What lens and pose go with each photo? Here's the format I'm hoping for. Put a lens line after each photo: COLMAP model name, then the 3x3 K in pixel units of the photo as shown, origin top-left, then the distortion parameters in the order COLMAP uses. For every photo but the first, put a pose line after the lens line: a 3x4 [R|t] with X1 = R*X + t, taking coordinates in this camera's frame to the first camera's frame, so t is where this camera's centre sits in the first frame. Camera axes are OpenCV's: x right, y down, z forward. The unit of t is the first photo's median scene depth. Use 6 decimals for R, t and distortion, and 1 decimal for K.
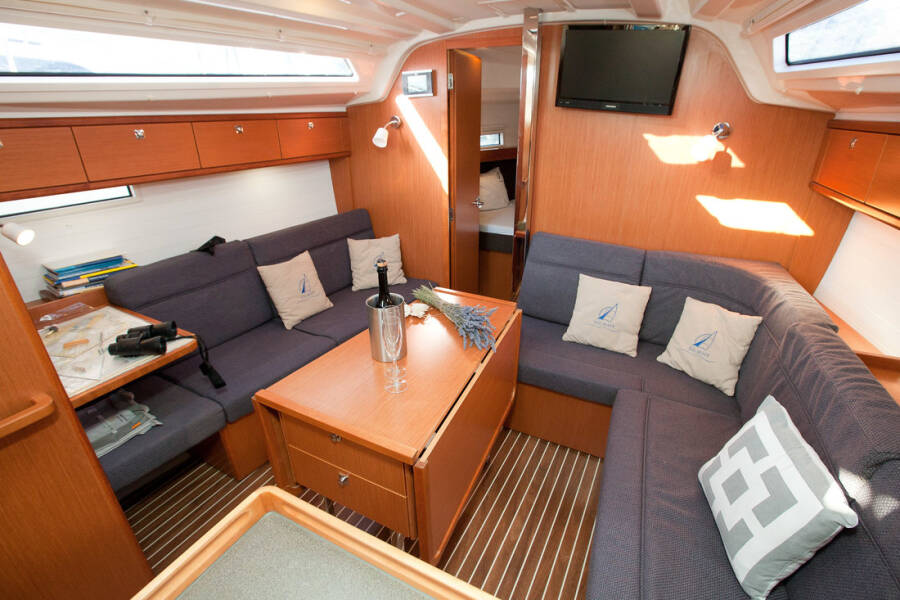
lens RADIAL K [[432.5, 0, 461.3], [0, 432.5, 295.4], [0, 0, 1]] dist [-0.037302, 0.000497]
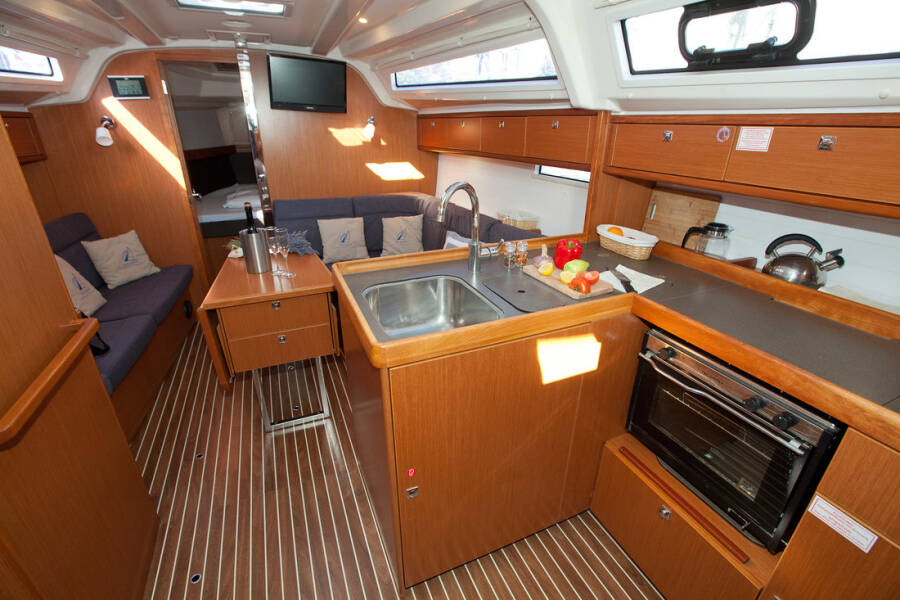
lens RADIAL K [[403.2, 0, 450.0], [0, 403.2, 300.0], [0, 0, 1]] dist [-0.046754, 0.012309]
pose [[0.631122, -0.309286, 0.711356, -0.556697], [0.299488, 0.943118, 0.144343, 0.163185], [-0.715536, 0.121945, 0.687850, -0.283704]]
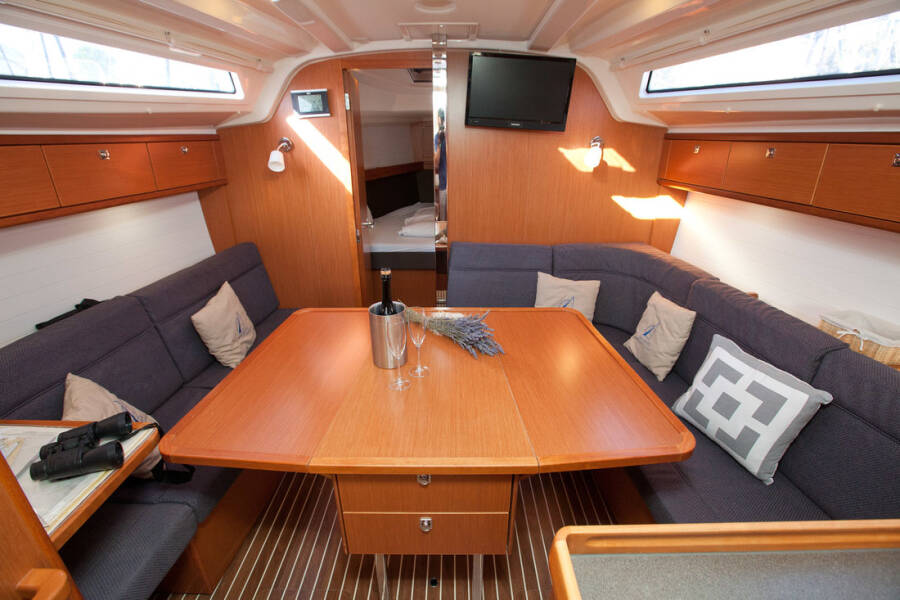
lens RADIAL K [[403.2, 0, 450.0], [0, 403.2, 300.0], [0, 0, 1]] dist [-0.046754, 0.012309]
pose [[0.891438, -0.177333, 0.417004, -0.319705], [0.183936, 0.982629, 0.024665, -0.036028], [-0.414134, 0.054715, 0.908570, 0.113261]]
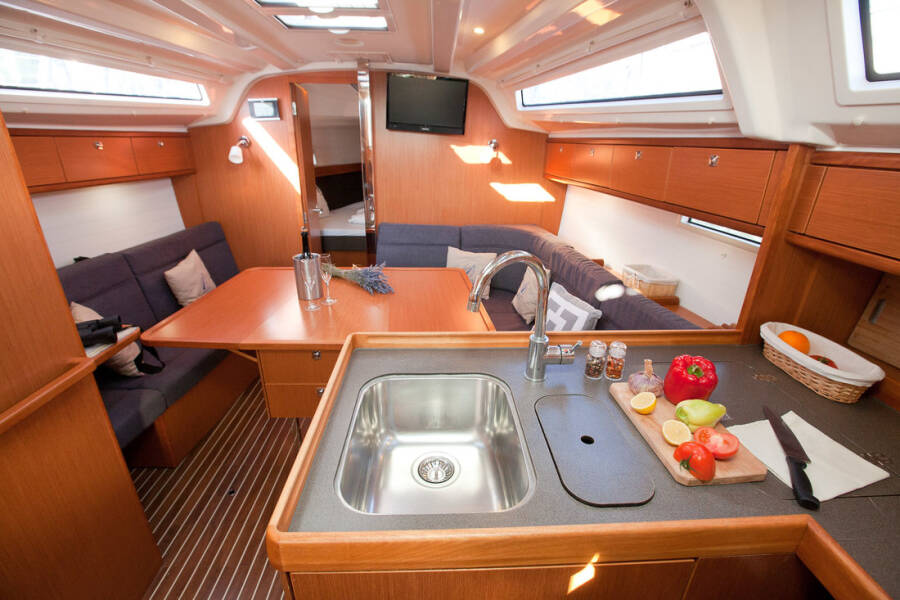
lens RADIAL K [[403.2, 0, 450.0], [0, 403.2, 300.0], [0, 0, 1]] dist [-0.046754, 0.012309]
pose [[0.871191, -0.170370, 0.460435, -0.293644], [0.179323, 0.983482, 0.024611, 0.110814], [-0.457023, 0.061126, 0.887352, -0.215564]]
